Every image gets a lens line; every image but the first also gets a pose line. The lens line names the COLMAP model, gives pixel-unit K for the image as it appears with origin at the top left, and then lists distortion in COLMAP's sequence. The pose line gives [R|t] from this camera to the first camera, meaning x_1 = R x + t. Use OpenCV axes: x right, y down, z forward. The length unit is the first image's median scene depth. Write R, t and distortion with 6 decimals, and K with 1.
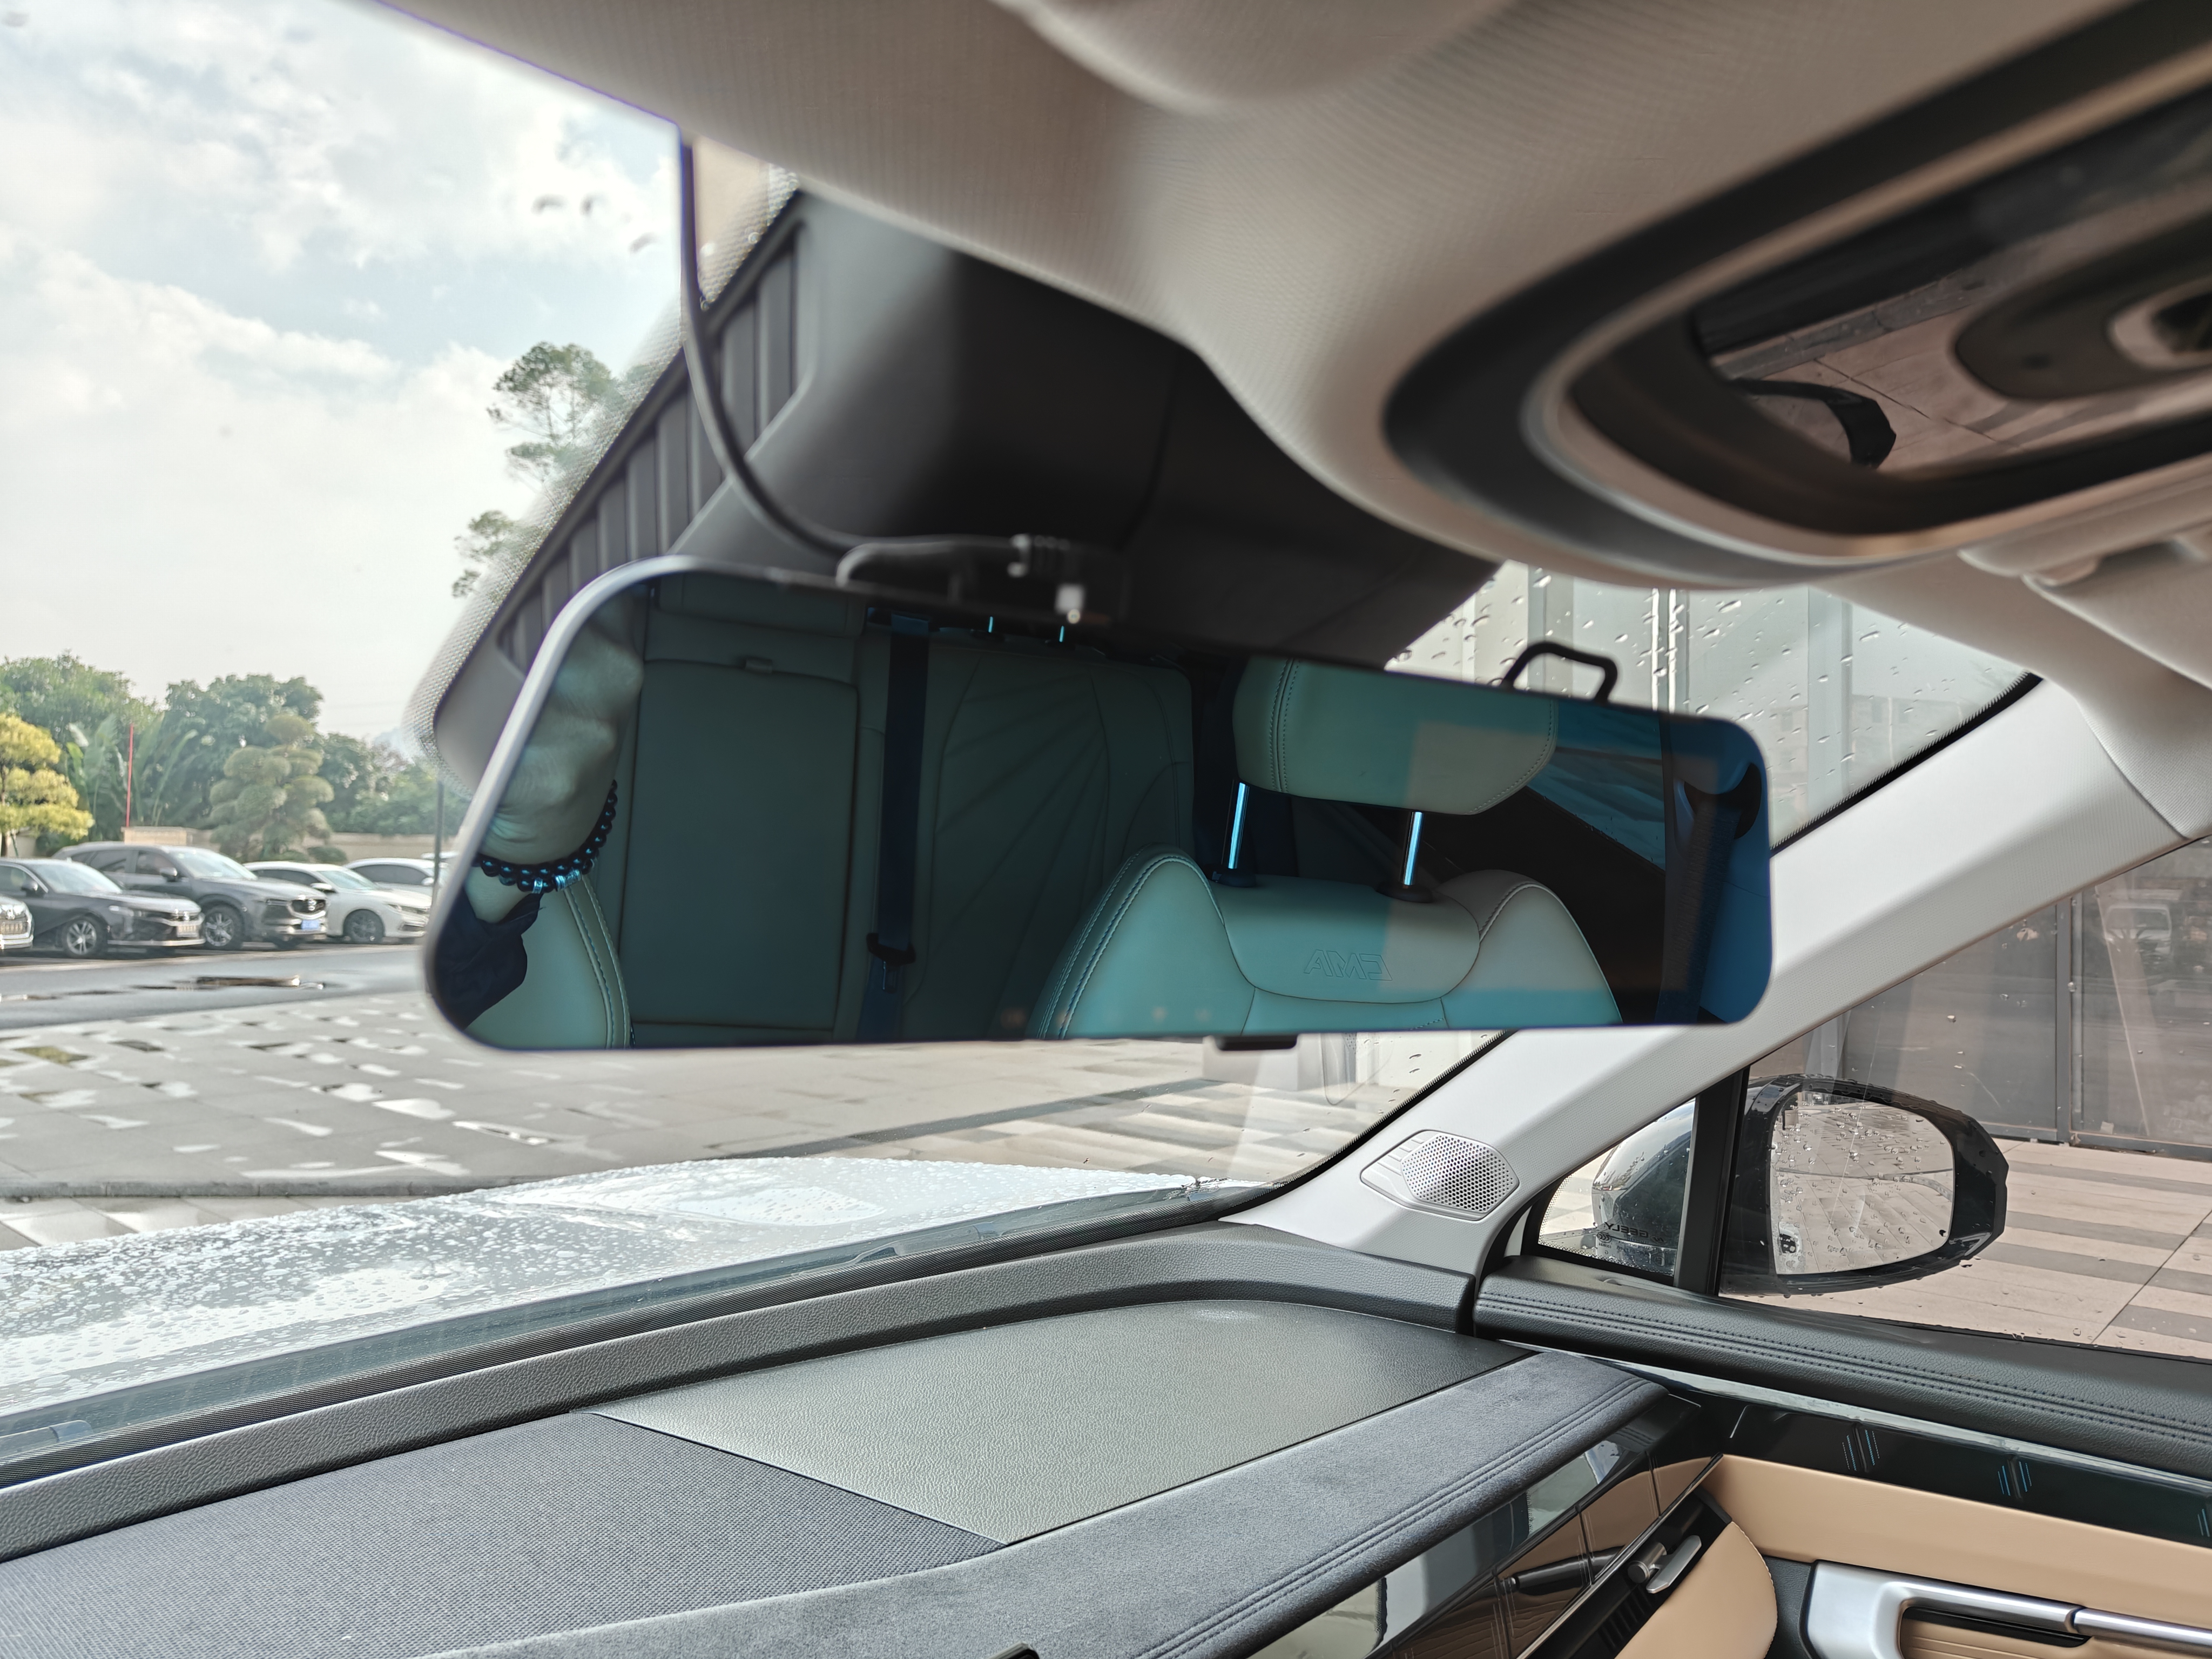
lens RADIAL K [[1581.4, 0, 1102.5], [0, 1581.4, 825.9], [0, 0, 1]] dist [0.006922, -0.000760]
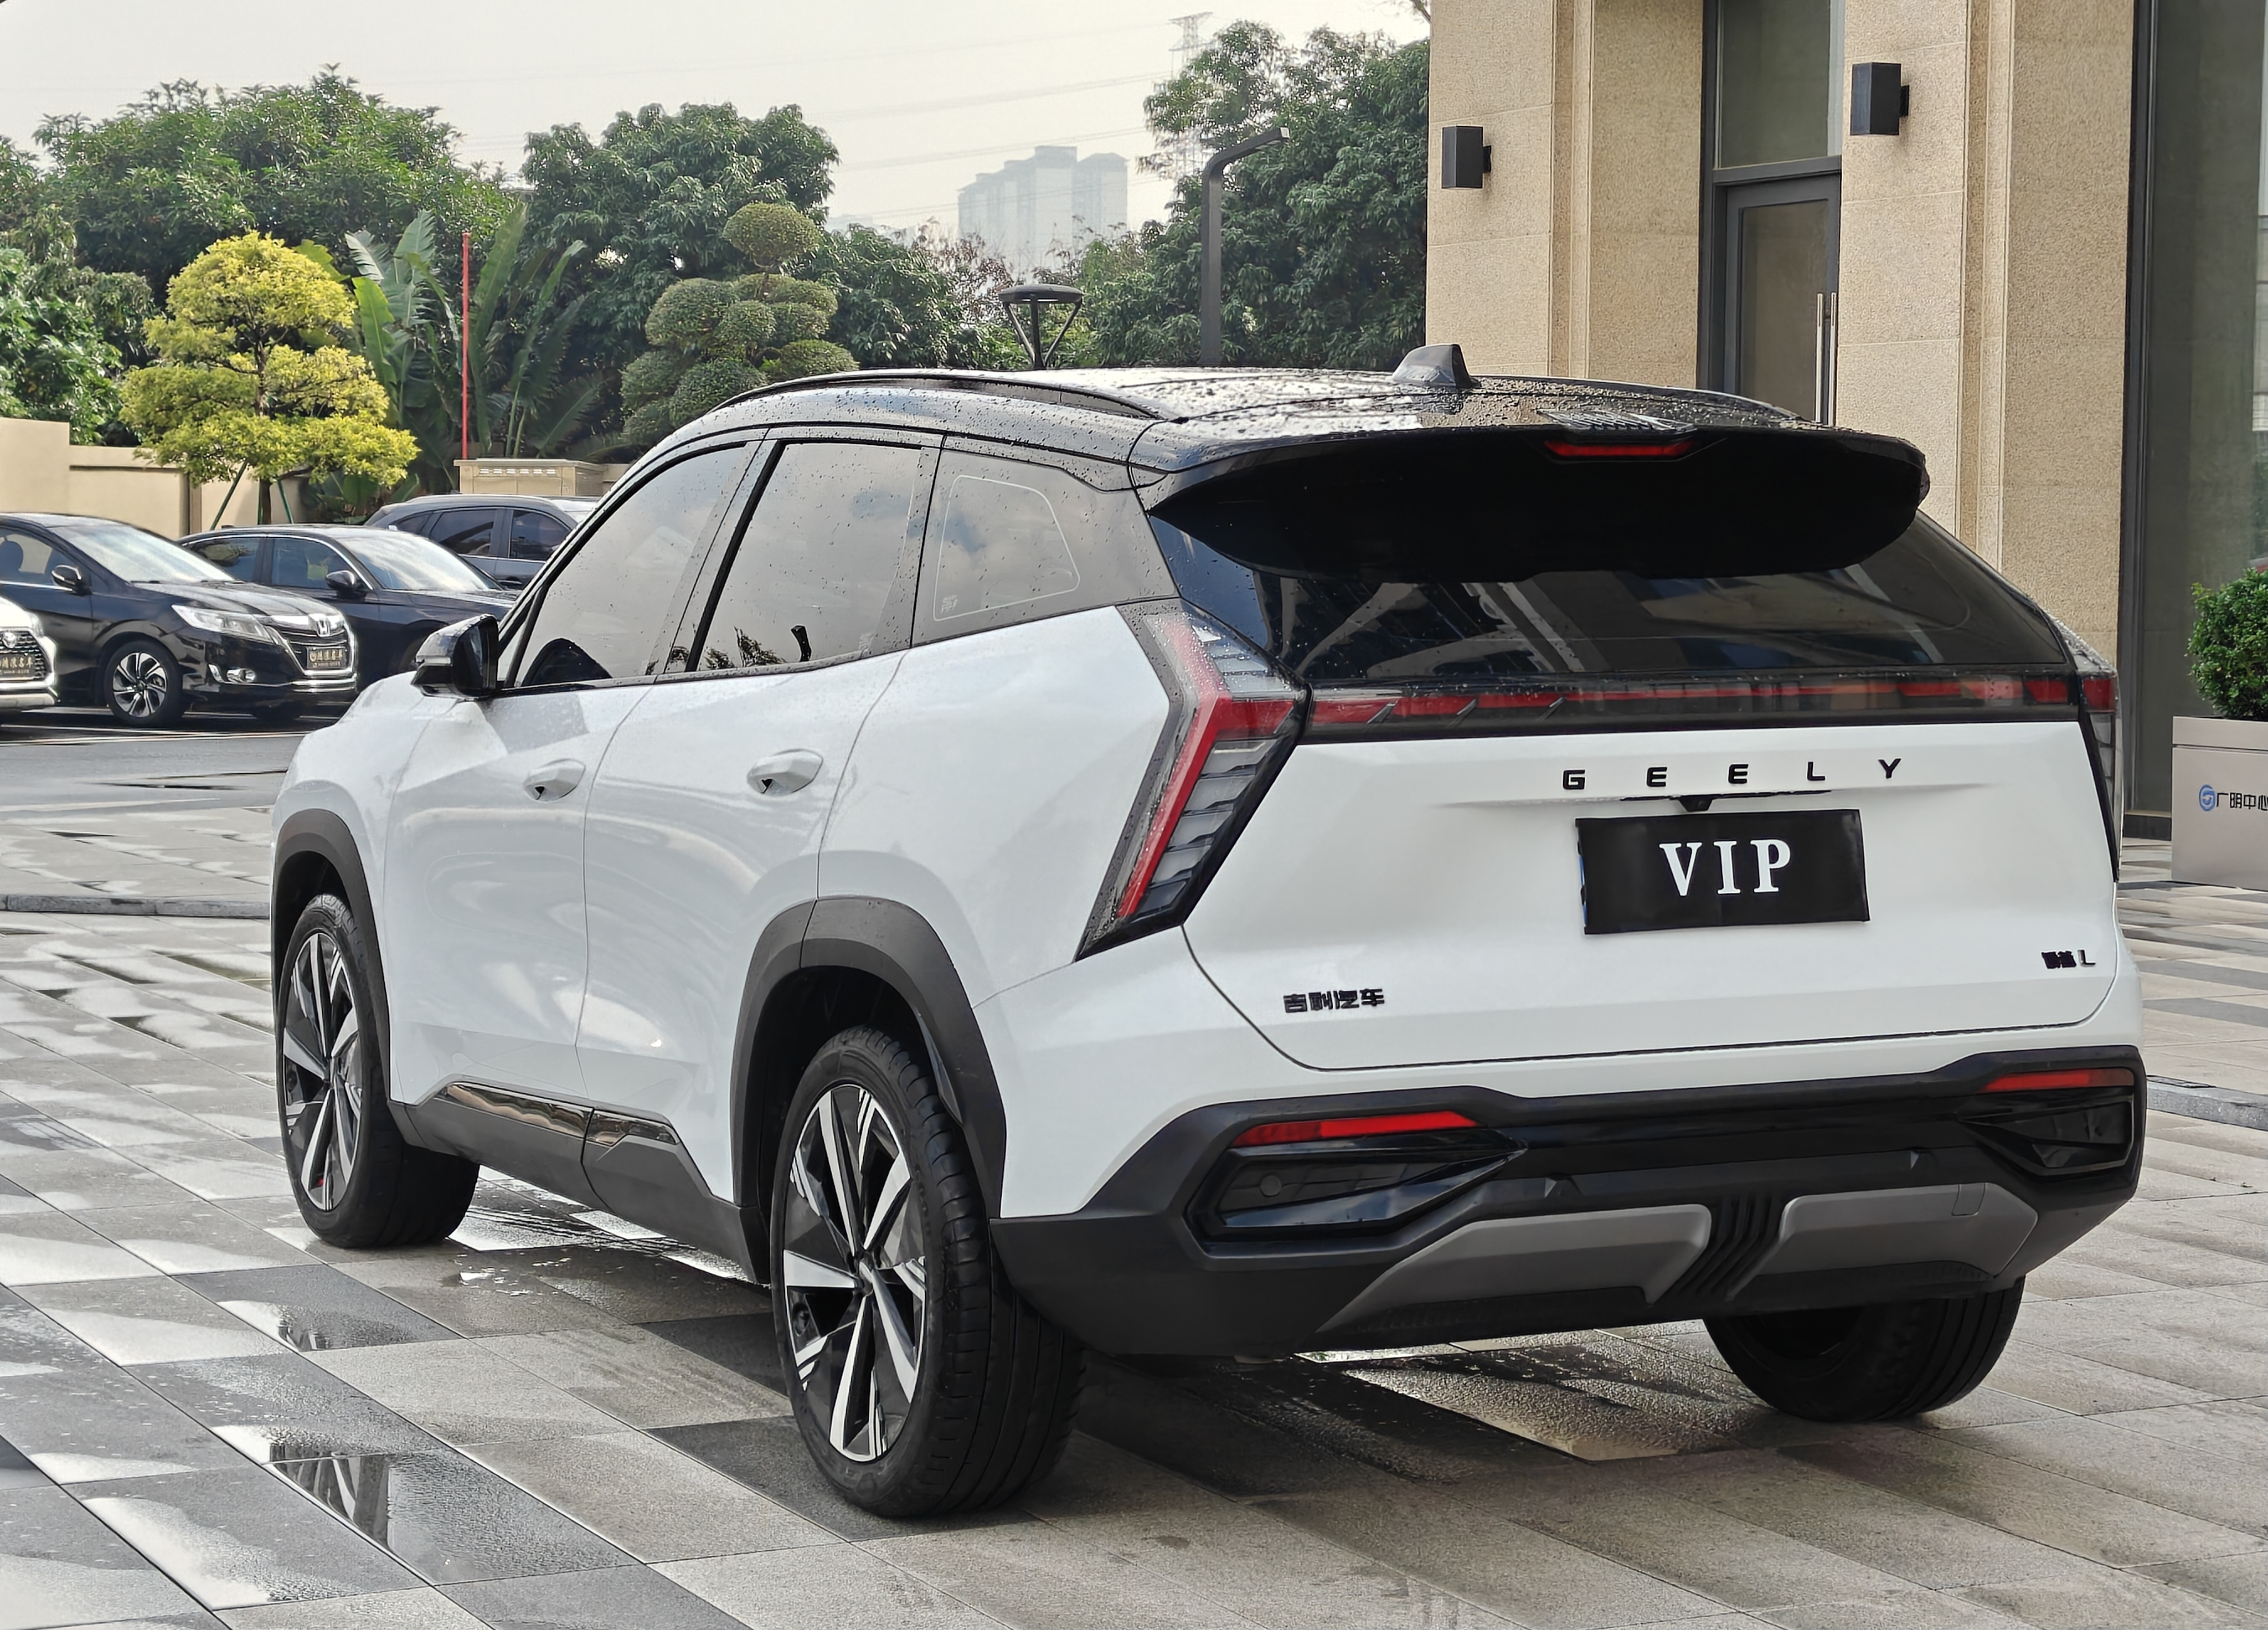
lens RADIAL K [[4824.2, 0, 1153.2], [0, 4824.2, 798.5], [0, 0, 1]] dist [0.077196, 0.000000]
pose [[0.923269, 0.012972, -0.383935, 0.151799], [0.018158, 0.996839, 0.077346, -0.006961], [0.383724, -0.078383, 0.920115, -0.306021]]
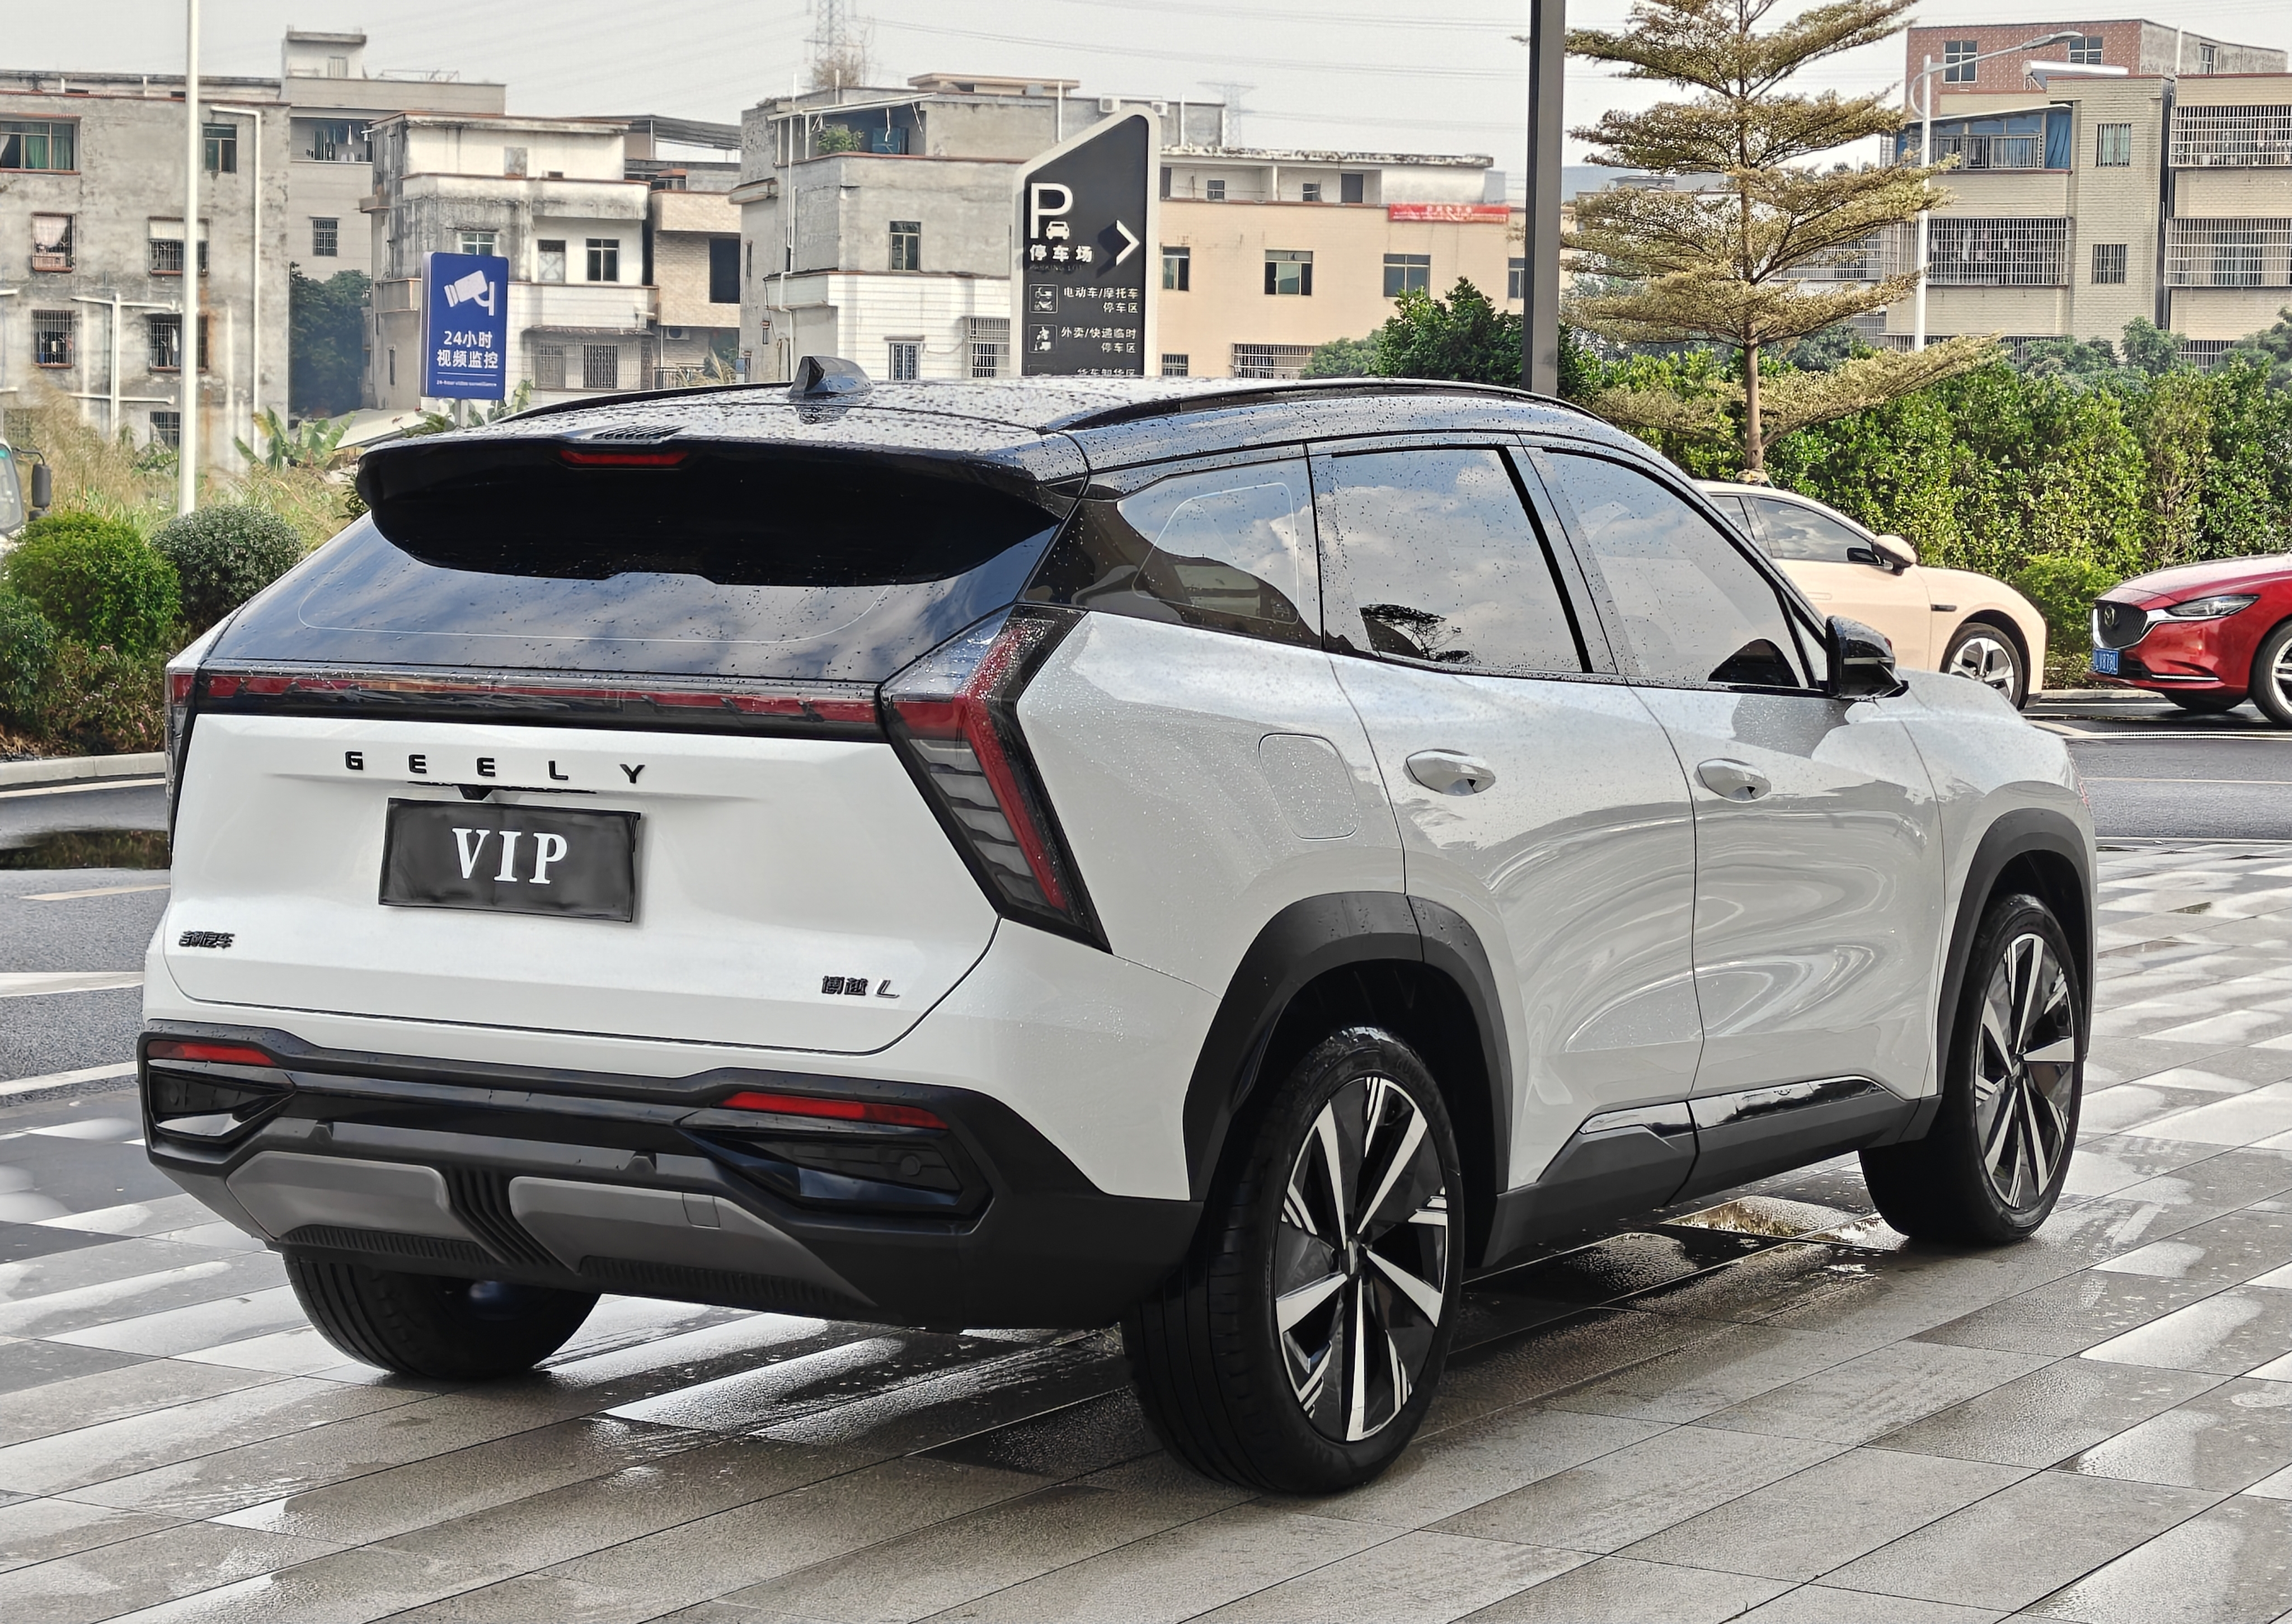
lens RADIAL K [[4873.9, 0, 1126.2], [0, 4873.9, 812.5], [0, 0, 1]] dist [0.077196, 0.000000]
pose [[0.177676, 0.063002, -0.982070, 0.356326], [0.013357, 0.997702, 0.066421, -0.002982], [0.983998, -0.024919, 0.176427, -0.071466]]
